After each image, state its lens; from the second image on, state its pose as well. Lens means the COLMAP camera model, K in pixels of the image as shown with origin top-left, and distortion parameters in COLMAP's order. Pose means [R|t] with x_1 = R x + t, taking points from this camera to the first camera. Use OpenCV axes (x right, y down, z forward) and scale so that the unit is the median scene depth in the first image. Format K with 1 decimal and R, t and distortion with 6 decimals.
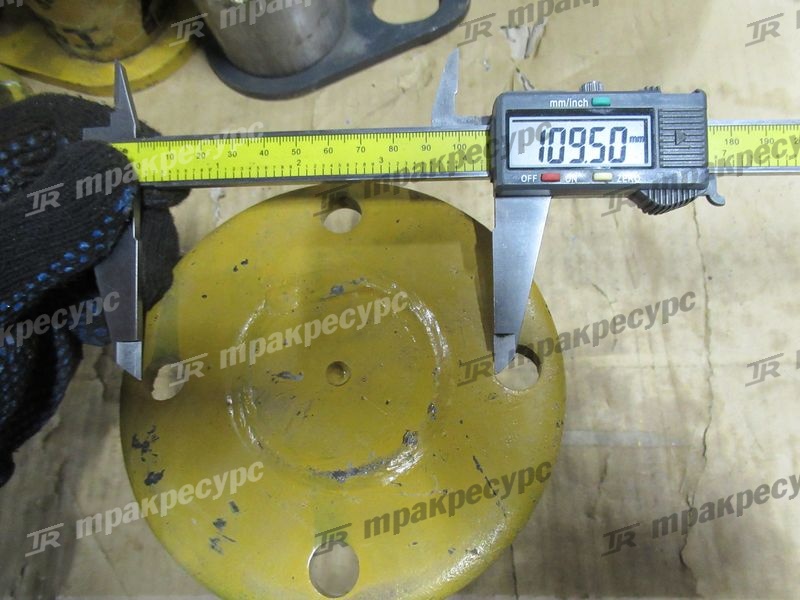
lens RADIAL K [[599.7, 0, 395.0], [0, 599.7, 296.5], [0, 0, 1]] dist [0.019816, -0.003384]
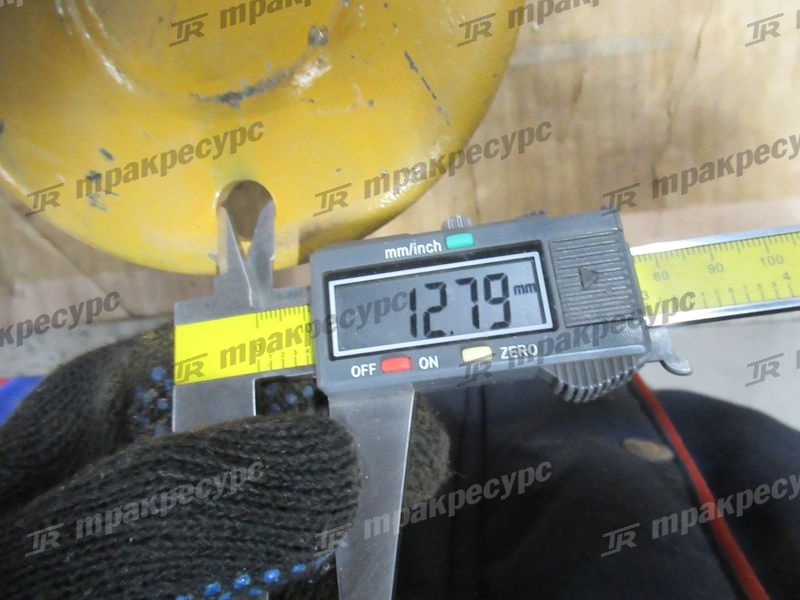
lens RADIAL K [[599.7, 0, 391.7], [0, 599.7, 297.0], [0, 0, 1]] dist [0.019816, -0.003384]
pose [[0.993521, -0.113637, 0.001453, 0.042035], [0.097249, 0.856716, 0.506537, 0.078503], [-0.058806, -0.503114, 0.862217, 0.111168]]
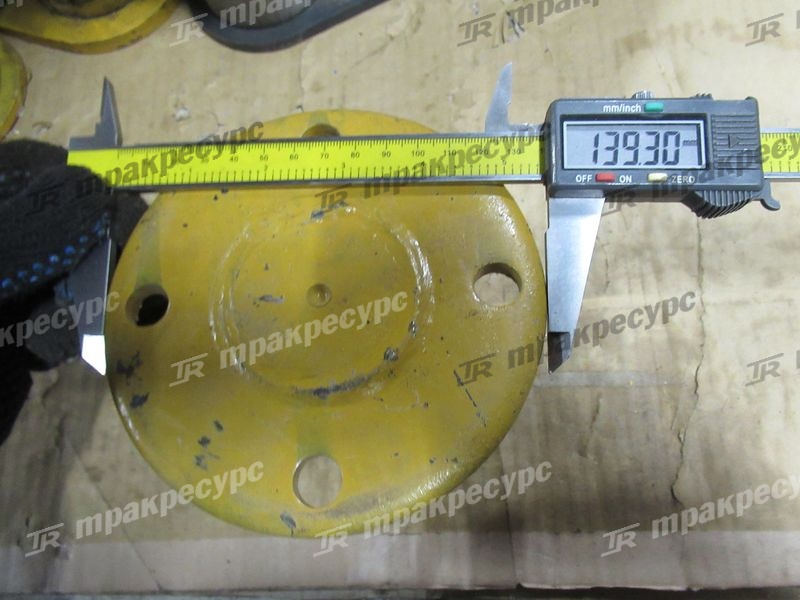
lens RADIAL K [[599.7, 0, 393.7], [0, 599.7, 301.2], [0, 0, 1]] dist [0.019816, -0.003384]
pose [[0.999719, -0.022002, -0.008785, 0.021709], [0.022369, 0.998773, 0.044175, 0.054871], [0.007802, -0.044359, 0.998985, 0.001637]]
